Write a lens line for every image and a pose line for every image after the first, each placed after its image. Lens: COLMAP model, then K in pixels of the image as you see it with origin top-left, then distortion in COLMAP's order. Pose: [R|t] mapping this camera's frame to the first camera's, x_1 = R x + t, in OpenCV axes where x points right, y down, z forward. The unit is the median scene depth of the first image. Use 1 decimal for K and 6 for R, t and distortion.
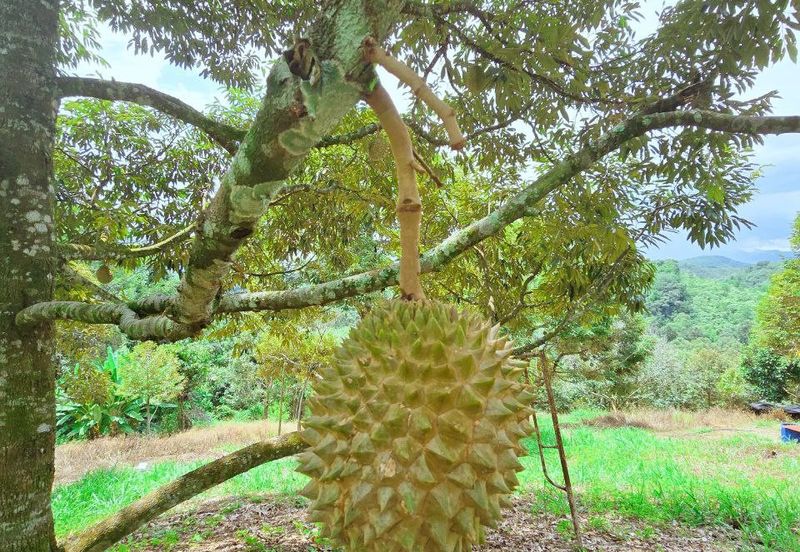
lens RADIAL K [[441.5, 0, 400.1], [0, 441.5, 277.8], [0, 0, 1]] dist [-0.002388, 0.000242]
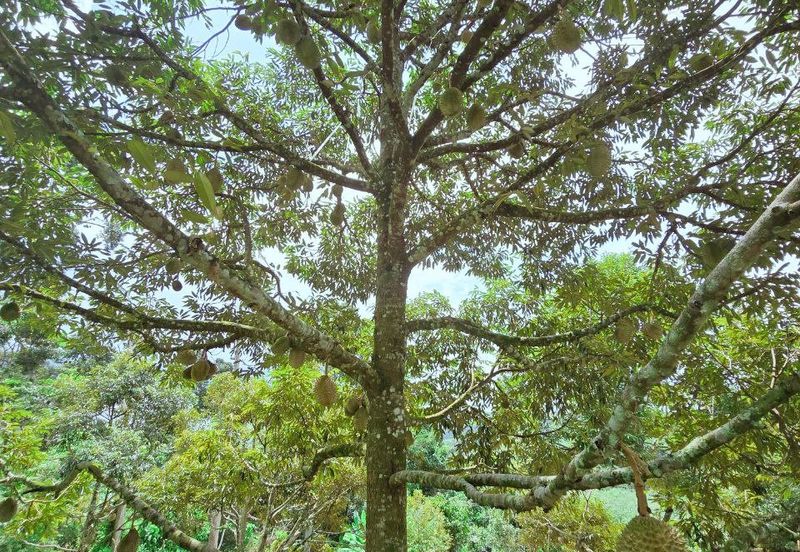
lens RADIAL K [[441.5, 0, 403.4], [0, 441.5, 274.2], [0, 0, 1]] dist [-0.002388, 0.000242]
pose [[0.860965, -0.167281, -0.480370, 0.019129], [0.001124, 0.945001, -0.327066, -0.031114], [0.508662, 0.281052, 0.813801, -0.165673]]
